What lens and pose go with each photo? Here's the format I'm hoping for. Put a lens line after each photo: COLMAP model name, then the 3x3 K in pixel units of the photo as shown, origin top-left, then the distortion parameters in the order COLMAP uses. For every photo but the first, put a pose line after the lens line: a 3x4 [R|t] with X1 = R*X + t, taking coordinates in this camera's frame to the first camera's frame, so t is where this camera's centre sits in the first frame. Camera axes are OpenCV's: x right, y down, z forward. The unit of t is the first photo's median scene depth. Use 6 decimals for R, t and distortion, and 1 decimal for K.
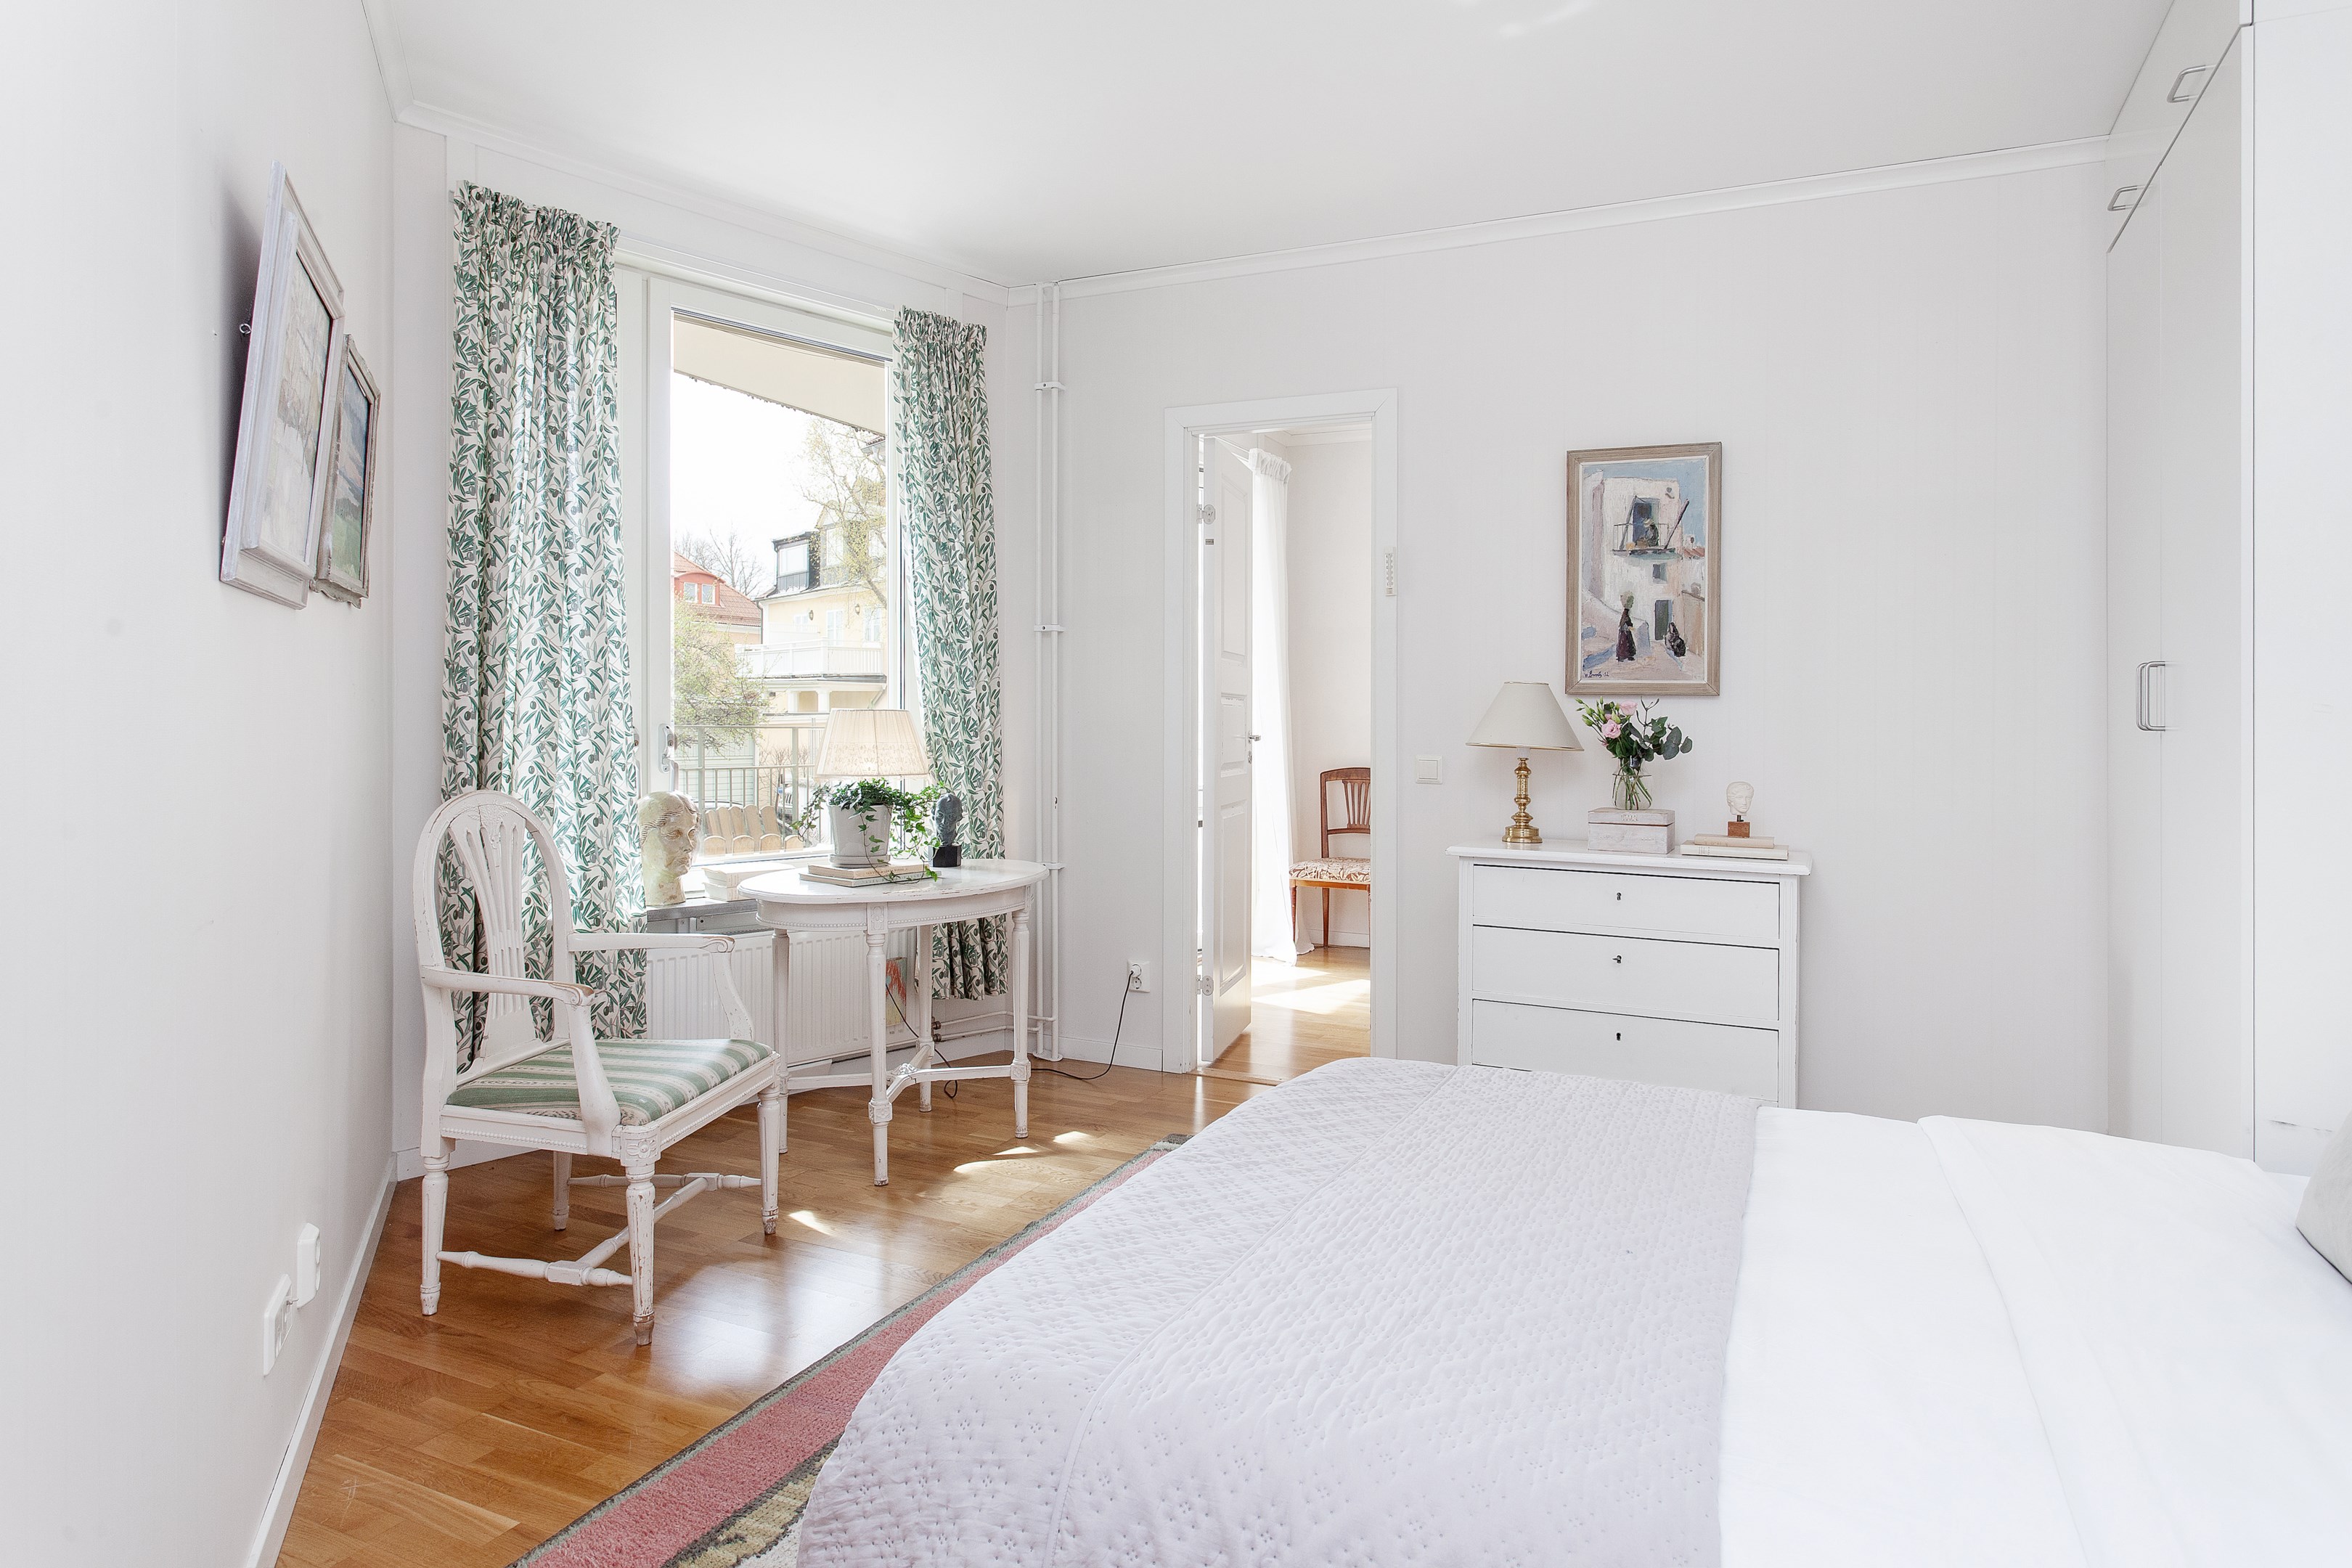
lens RADIAL K [[1414.2, 0, 1176.0], [0, 1414.2, 784.0], [0, 0, 1]] dist [0.002184, 0.000641]
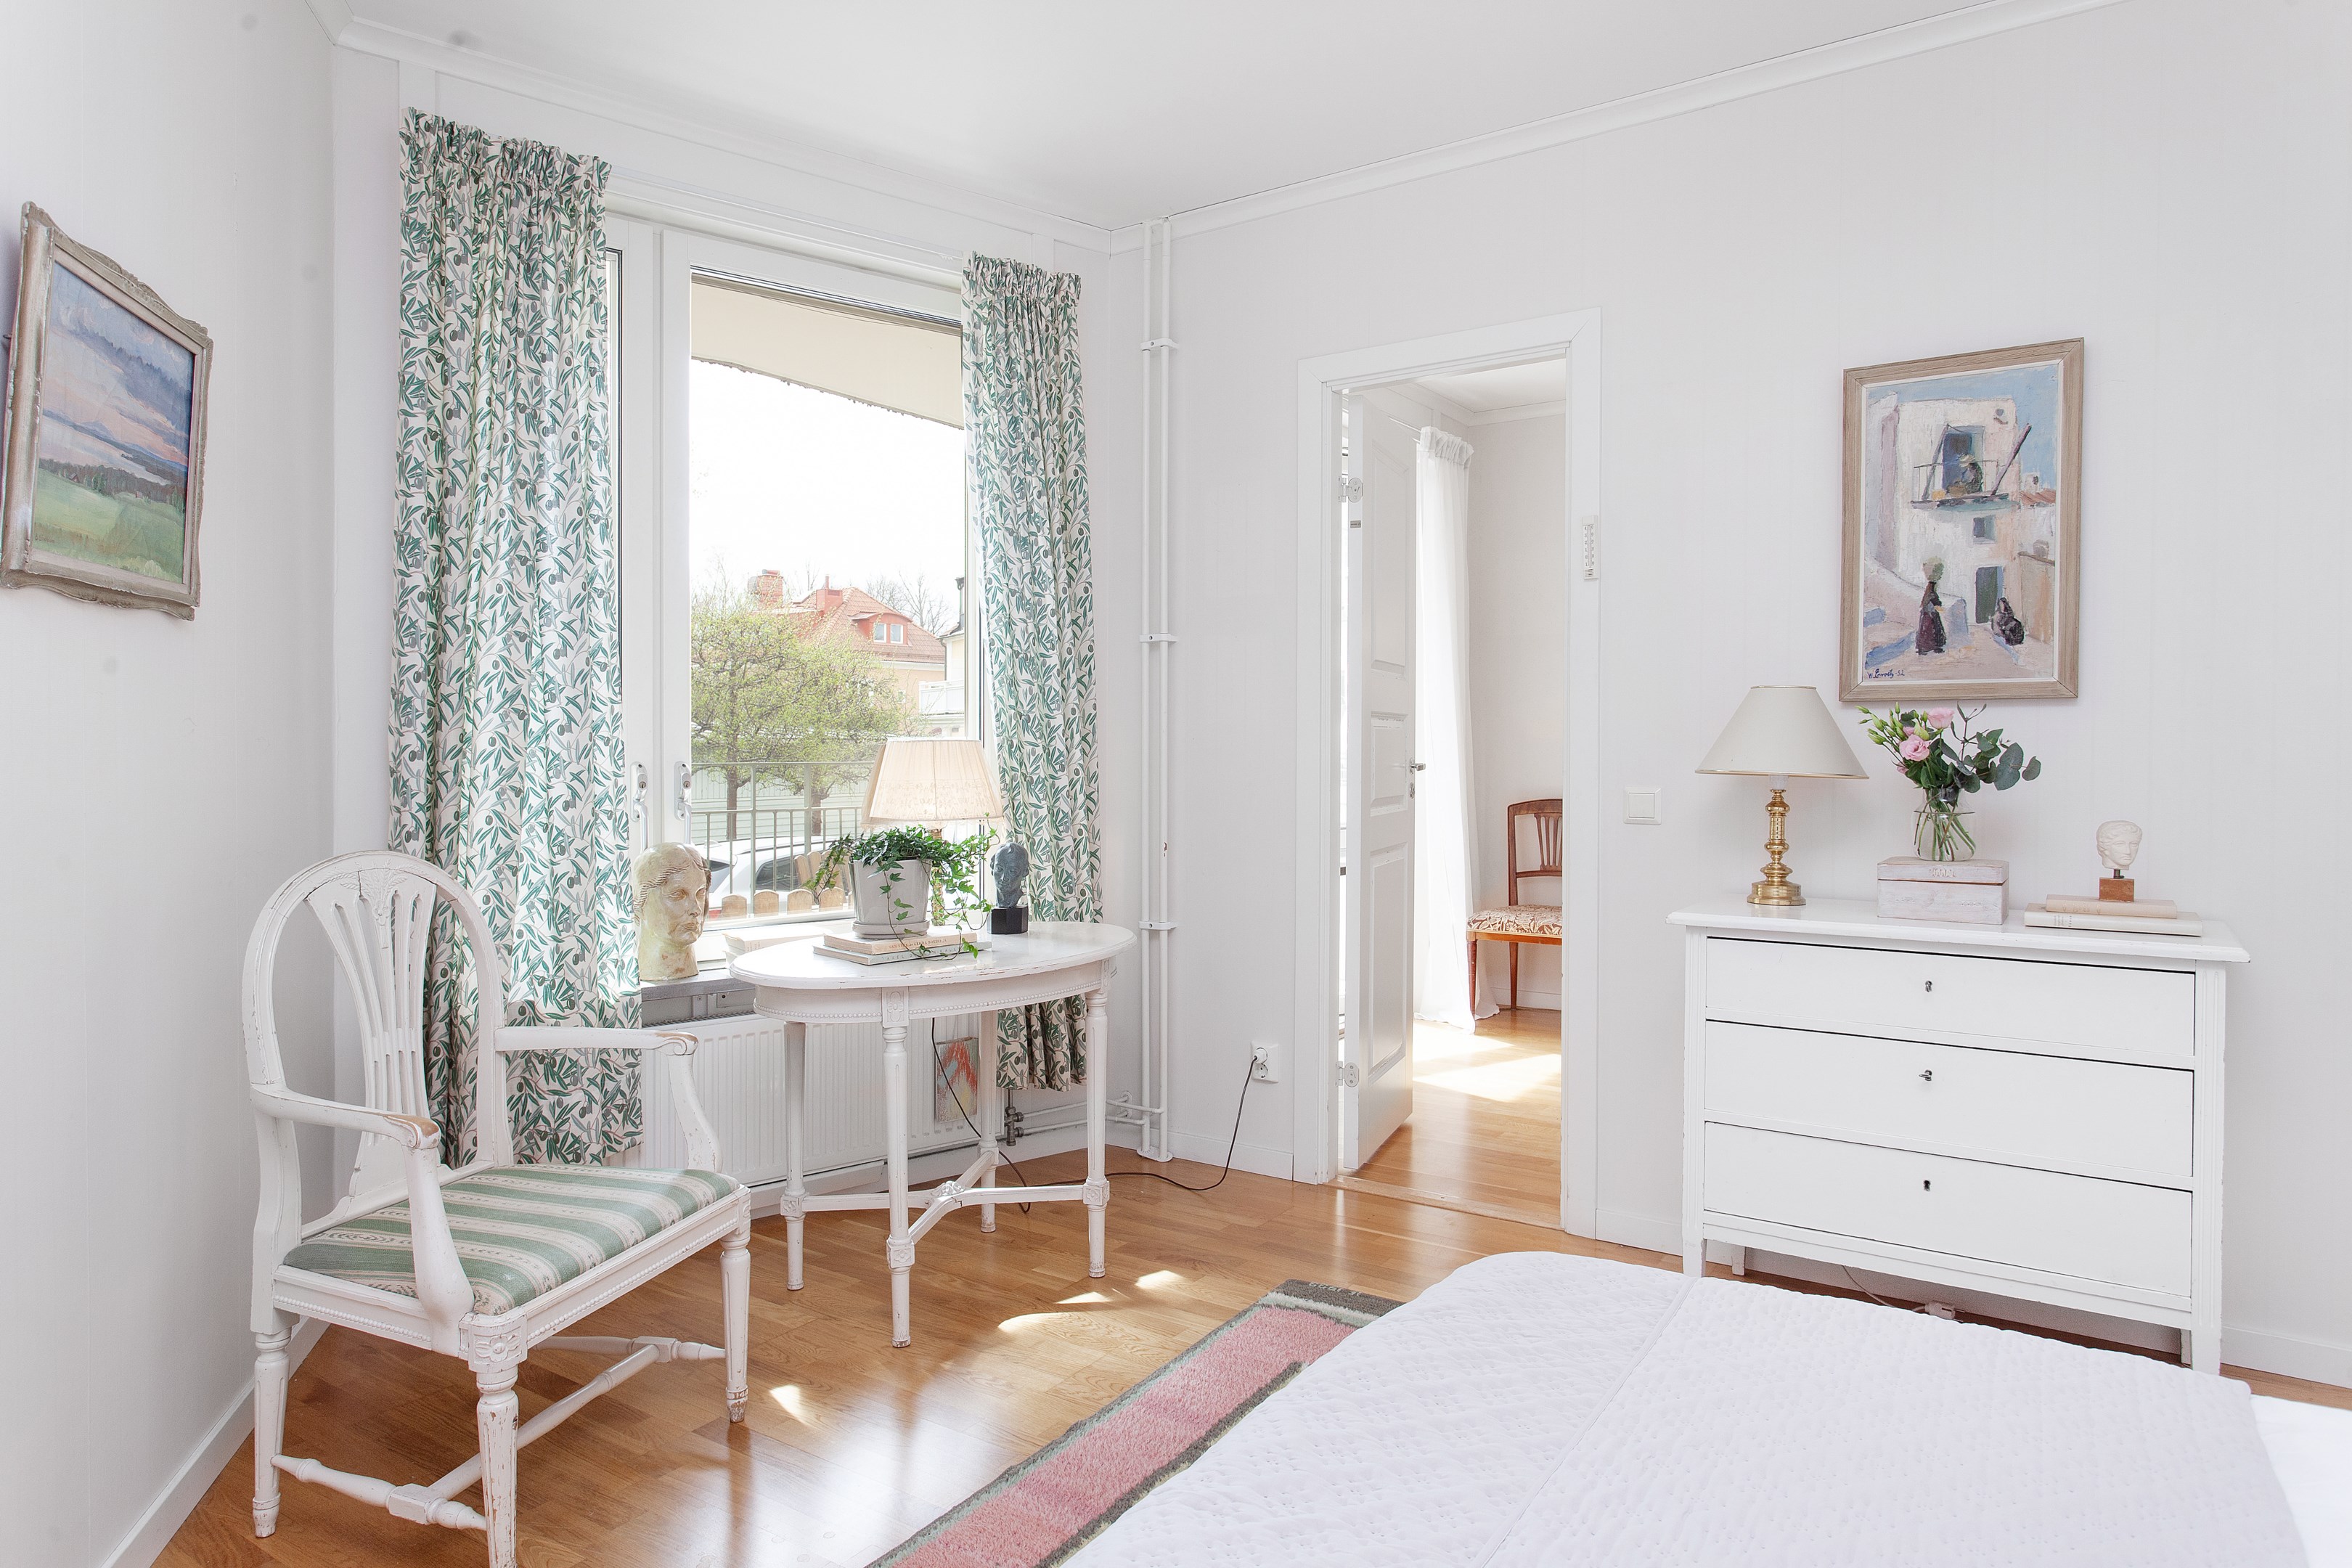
lens RADIAL K [[1168.8, 0, 1175.0], [0, 1168.8, 840.4], [0, 0, 1]] dist [-0.001541, 0.000189]
pose [[0.979646, -0.001811, -0.200723, 0.063424], [0.008124, 0.999498, 0.030630, -0.013950], [0.200566, -0.031638, 0.979169, 0.362123]]
